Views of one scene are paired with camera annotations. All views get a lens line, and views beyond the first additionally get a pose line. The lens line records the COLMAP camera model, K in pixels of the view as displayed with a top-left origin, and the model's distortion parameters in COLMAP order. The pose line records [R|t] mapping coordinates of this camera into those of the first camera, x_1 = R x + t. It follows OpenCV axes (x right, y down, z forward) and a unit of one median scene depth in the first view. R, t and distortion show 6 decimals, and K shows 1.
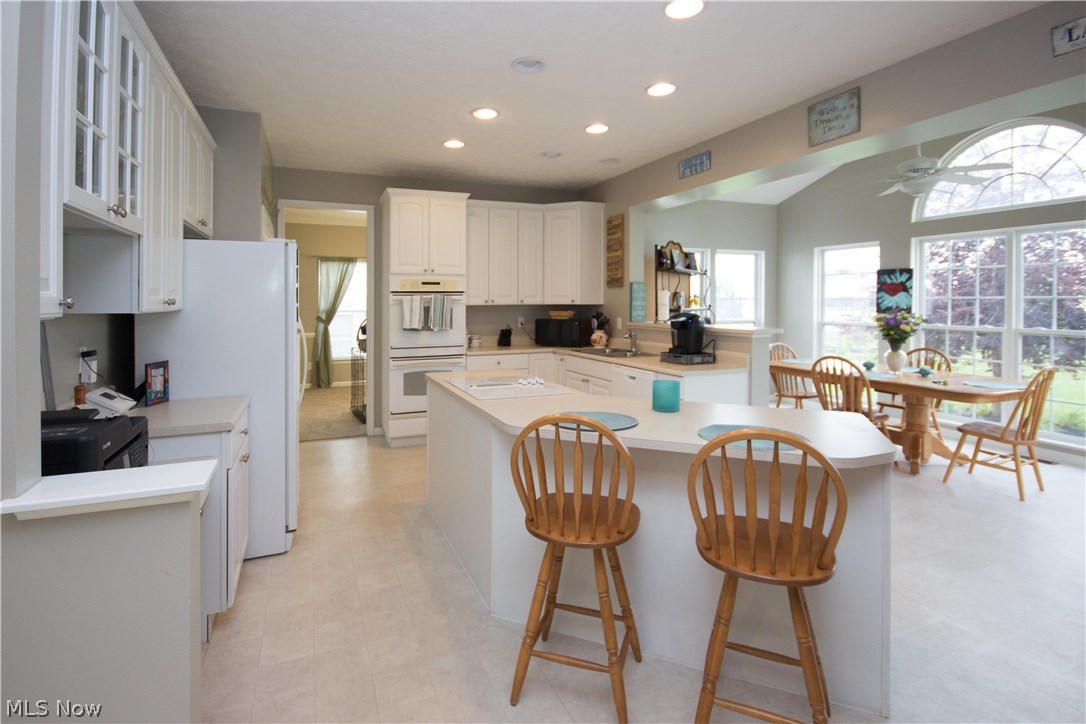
lens RADIAL K [[529.4, 0, 523.7], [0, 529.4, 302.2], [0, 0, 1]] dist [-0.003142, -0.001582]
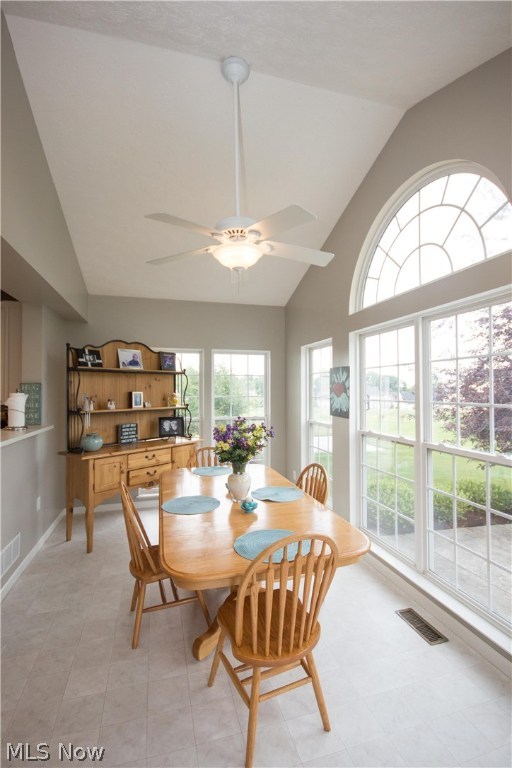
lens RADIAL K [[352.0, 0, 265.2], [0, 352.0, 386.5], [0, 0, 1]] dist [-0.002311, -0.000482]
pose [[0.995376, -0.002118, -0.096036, 0.673383], [0.000839, 0.999911, -0.013348, -0.023186], [0.096055, 0.013205, 0.995288, 0.412403]]
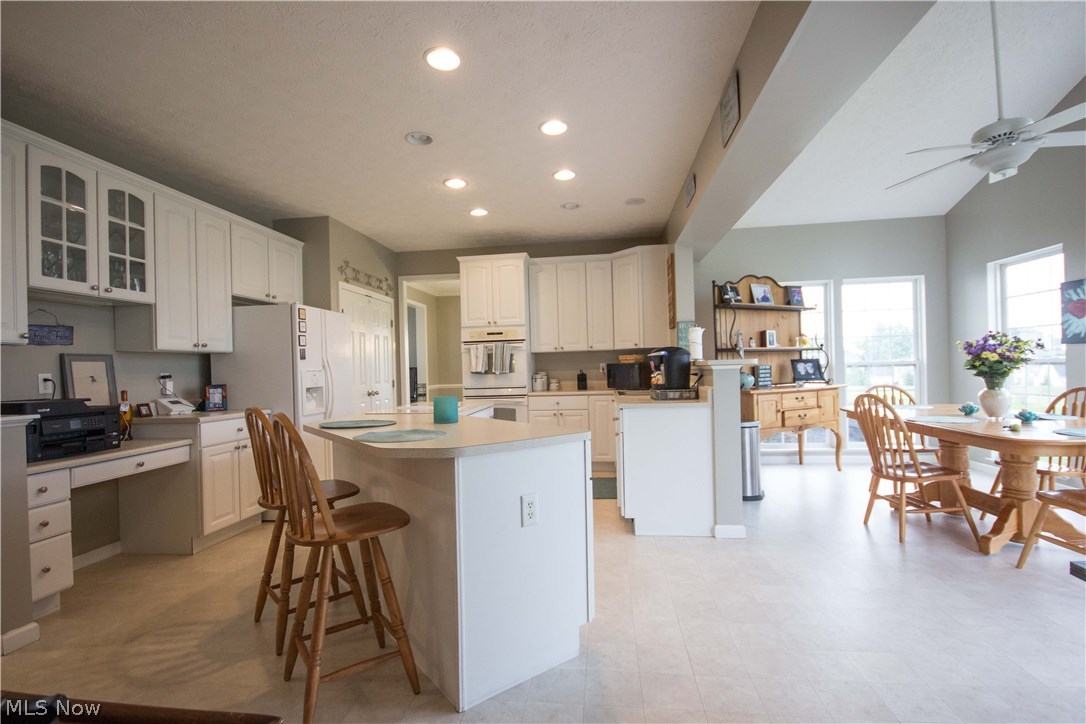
lens RADIAL K [[506.7, 0, 546.2], [0, 506.7, 369.1], [0, 0, 1]] dist [-0.000240, -0.000345]
pose [[0.874554, -0.021433, -0.484454, 0.425759], [0.024117, 0.999709, -0.000691, 0.042405], [0.484328, -0.011079, 0.874816, 0.067446]]
